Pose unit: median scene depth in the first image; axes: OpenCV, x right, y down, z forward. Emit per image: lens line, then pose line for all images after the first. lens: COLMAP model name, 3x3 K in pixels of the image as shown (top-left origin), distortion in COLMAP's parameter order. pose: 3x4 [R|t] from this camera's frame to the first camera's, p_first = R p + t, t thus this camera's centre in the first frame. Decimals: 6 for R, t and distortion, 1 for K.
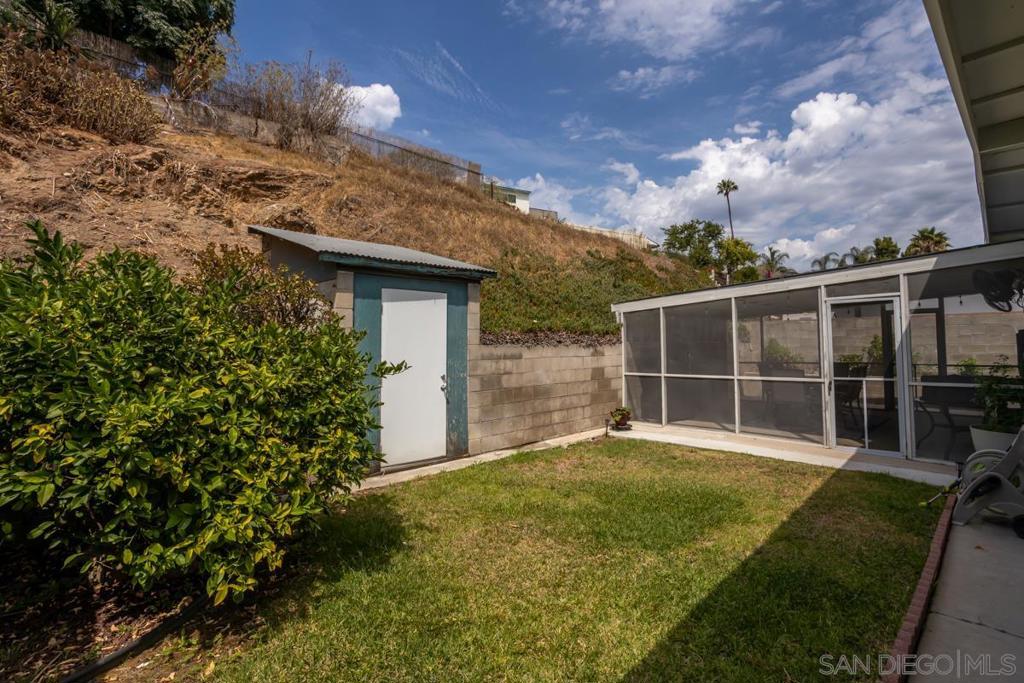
lens RADIAL K [[507.6, 0, 496.5], [0, 507.6, 338.3], [0, 0, 1]] dist [-0.001841, -0.000239]
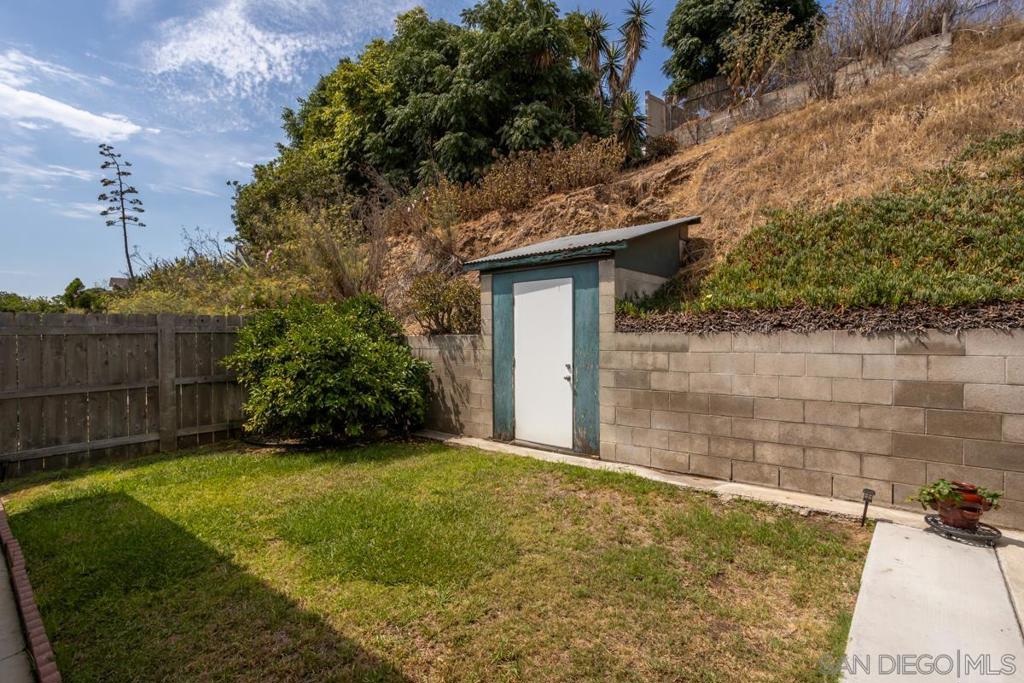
lens RADIAL K [[491.7, 0, 513.4], [0, 491.7, 353.6], [0, 0, 1]] dist [-0.000007, 0.000257]
pose [[0.115576, 0.045256, -0.992267, 0.755002], [0.022213, 0.998594, 0.048132, 0.005210], [0.993050, -0.027604, 0.114408, 0.748296]]
